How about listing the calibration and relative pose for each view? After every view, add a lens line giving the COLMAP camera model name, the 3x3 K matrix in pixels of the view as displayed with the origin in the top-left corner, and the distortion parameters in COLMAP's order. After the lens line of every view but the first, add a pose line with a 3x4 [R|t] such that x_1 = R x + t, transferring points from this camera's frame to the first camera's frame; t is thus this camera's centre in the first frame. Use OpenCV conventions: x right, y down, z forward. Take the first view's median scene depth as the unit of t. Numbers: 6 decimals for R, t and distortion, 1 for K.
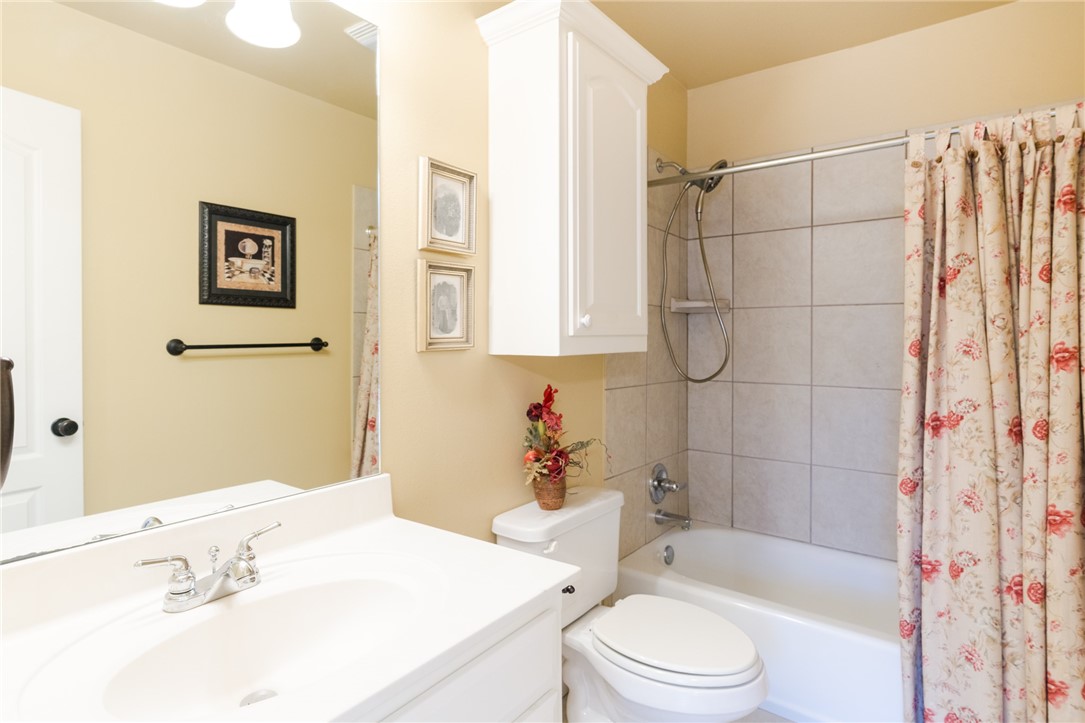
lens RADIAL K [[563.0, 0, 545.8], [0, 563.0, 355.0], [0, 0, 1]] dist [-0.013032, -0.000470]
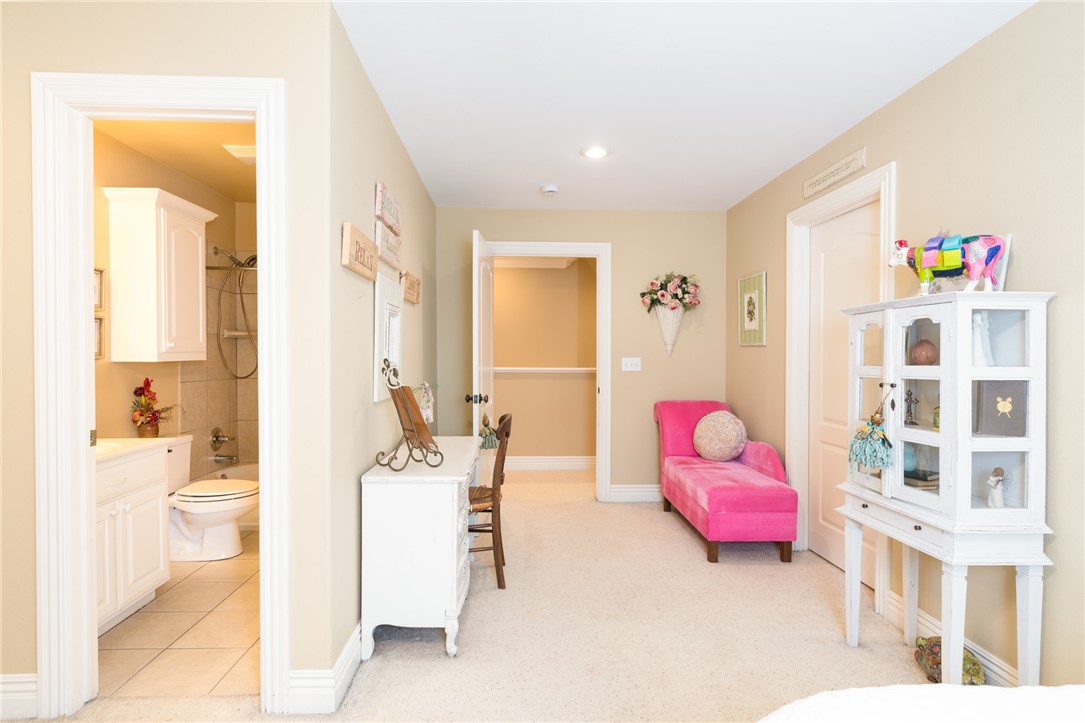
lens RADIAL K [[563.0, 0, 553.1], [0, 563.0, 362.2], [0, 0, 1]] dist [-0.013032, -0.000470]
pose [[0.754256, -0.007194, 0.656542, -0.201396], [0.015476, 0.999857, -0.006823, 0.035122], [-0.656399, 0.015307, 0.754259, -1.345477]]
